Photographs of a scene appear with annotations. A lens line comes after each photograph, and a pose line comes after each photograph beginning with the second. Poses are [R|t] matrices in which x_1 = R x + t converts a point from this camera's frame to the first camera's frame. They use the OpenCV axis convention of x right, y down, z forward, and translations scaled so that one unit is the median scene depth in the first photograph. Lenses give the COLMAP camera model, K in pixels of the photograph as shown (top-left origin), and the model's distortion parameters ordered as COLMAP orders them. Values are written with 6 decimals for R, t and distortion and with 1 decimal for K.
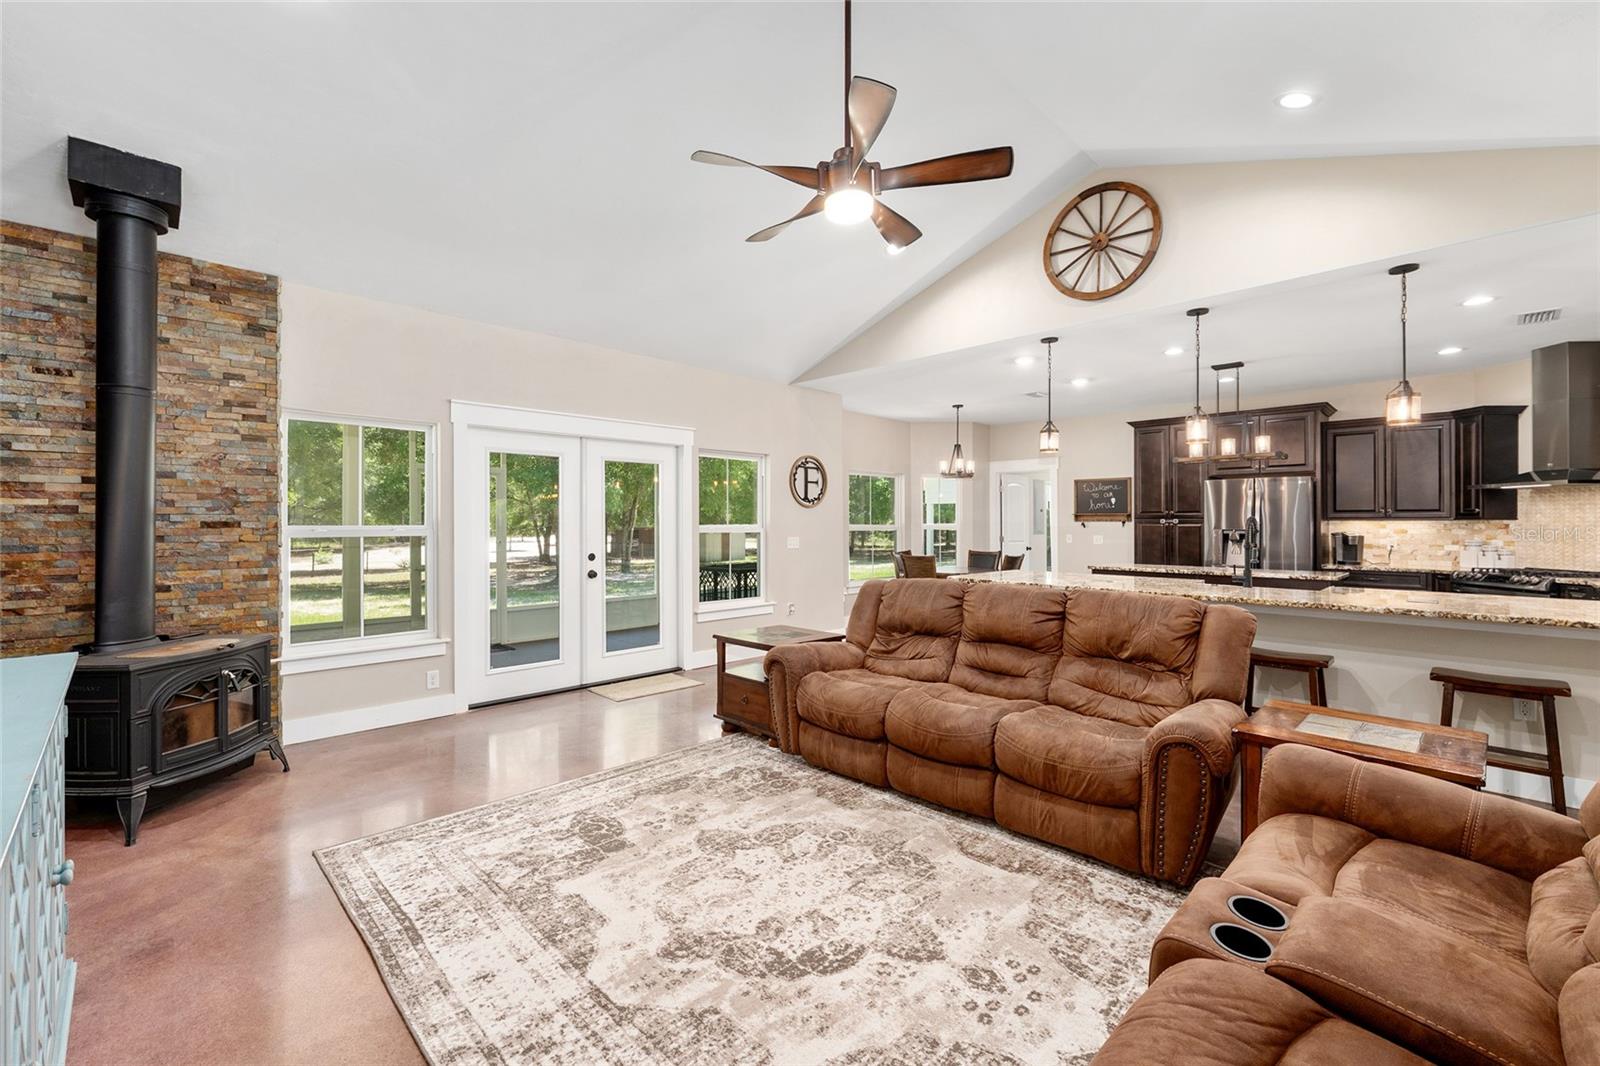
lens RADIAL K [[667.9, 0, 791.7], [0, 667.9, 522.3], [0, 0, 1]] dist [0.001606, 0.000192]
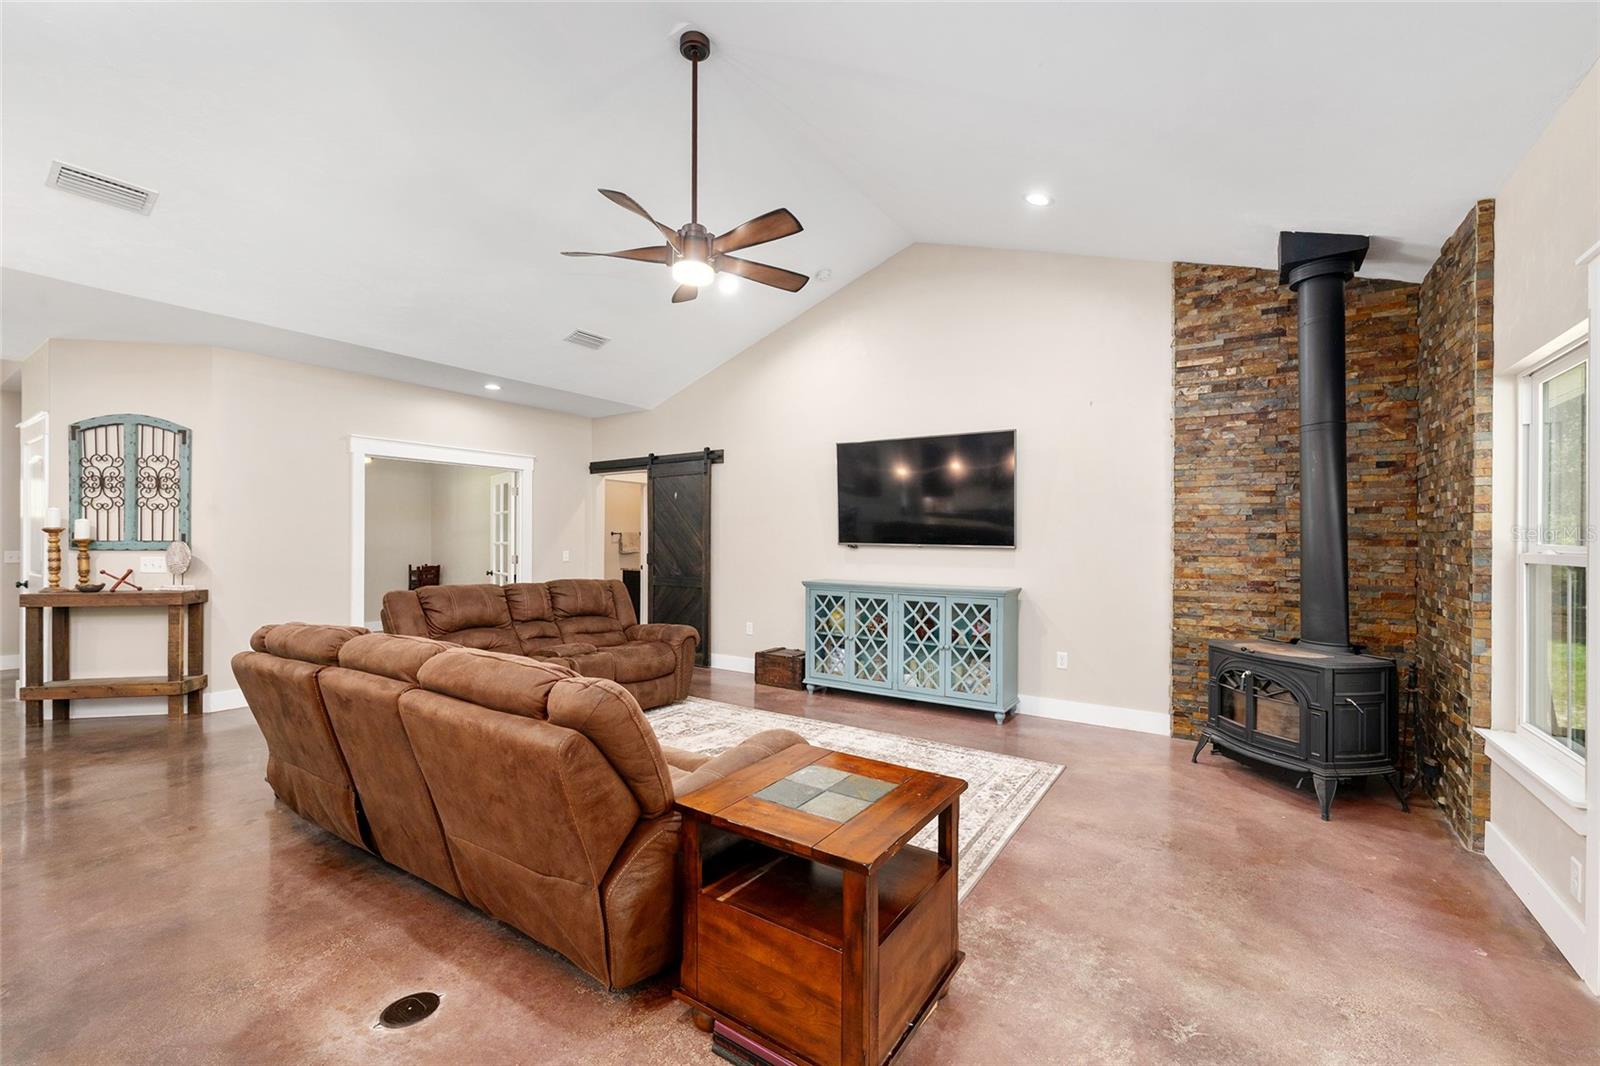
lens RADIAL K [[653.0, 0, 804.9], [0, 653.0, 539.3], [0, 0, 1]] dist [0.000483, -0.000135]
pose [[-0.978218, -0.004772, -0.207523, 0.099237], [-0.004312, 0.999987, -0.002668, 0.004150], [0.207533, -0.001715, -0.978226, 1.640505]]
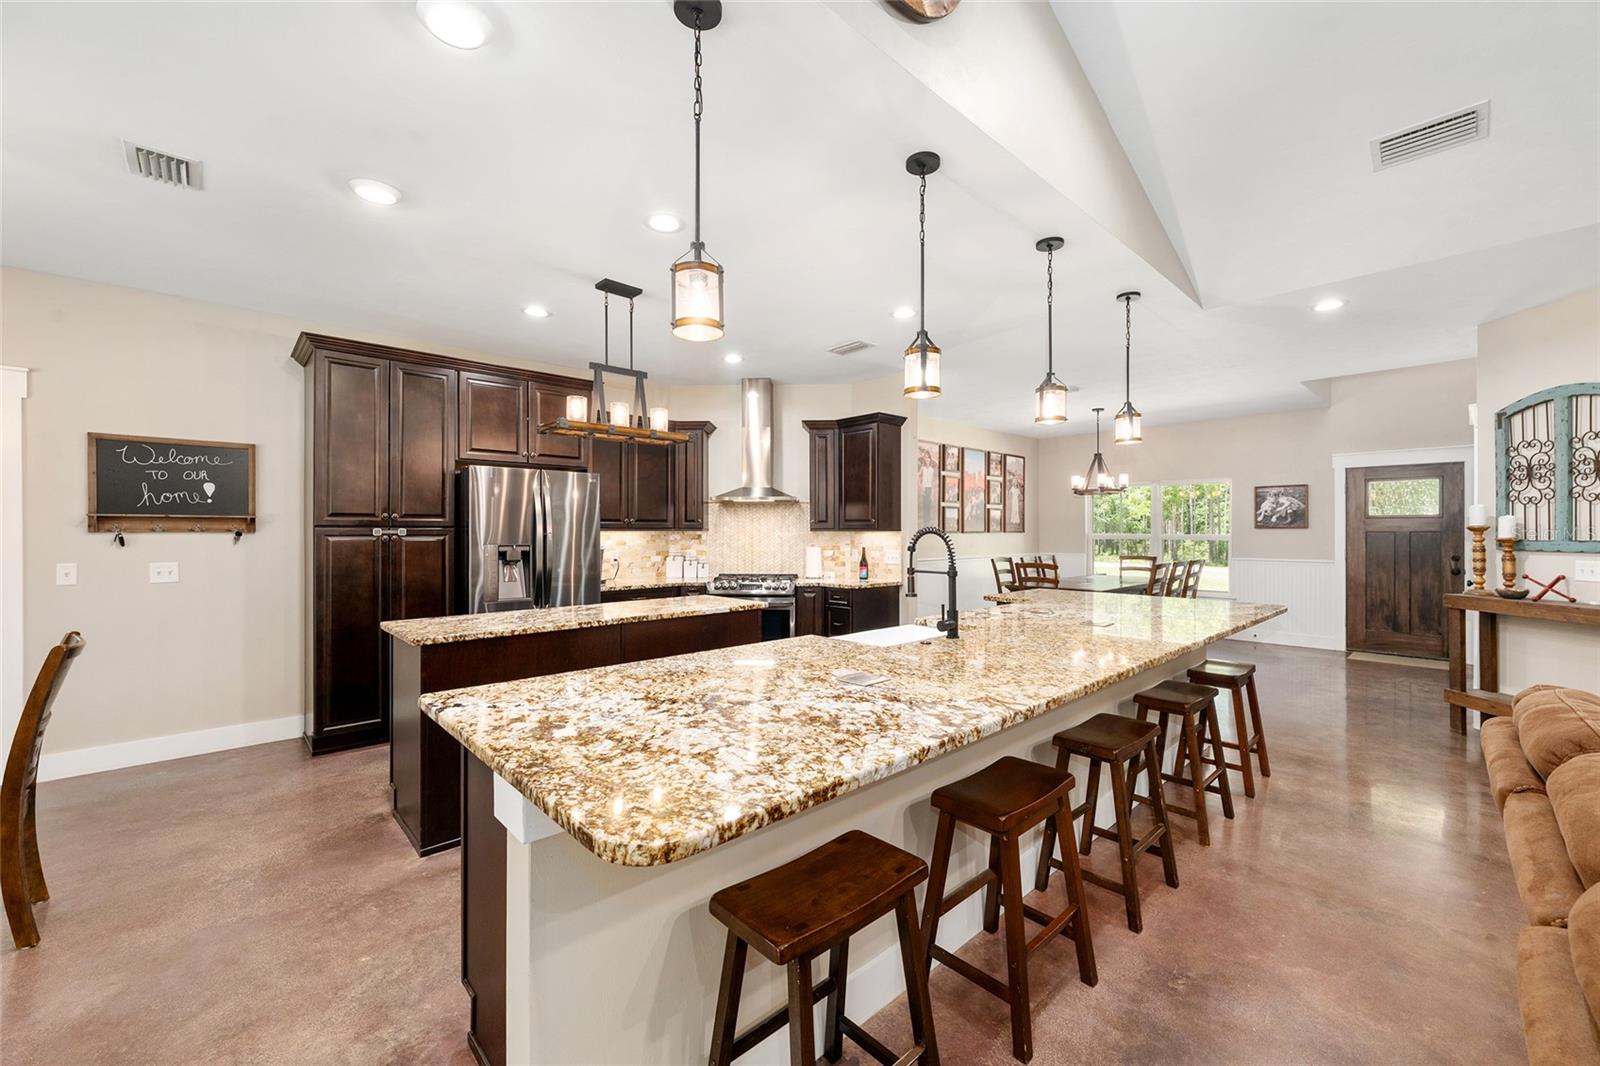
lens RADIAL K [[631.7, 0, 801.8], [0, 631.7, 531.6], [0, 0, 1]] dist [-0.000113, 0.000353]
pose [[0.021209, -0.000676, 0.999775, 0.087626], [-0.000551, 1.000000, 0.000688, -0.004989], [-0.999775, -0.000566, 0.021208, 1.308013]]
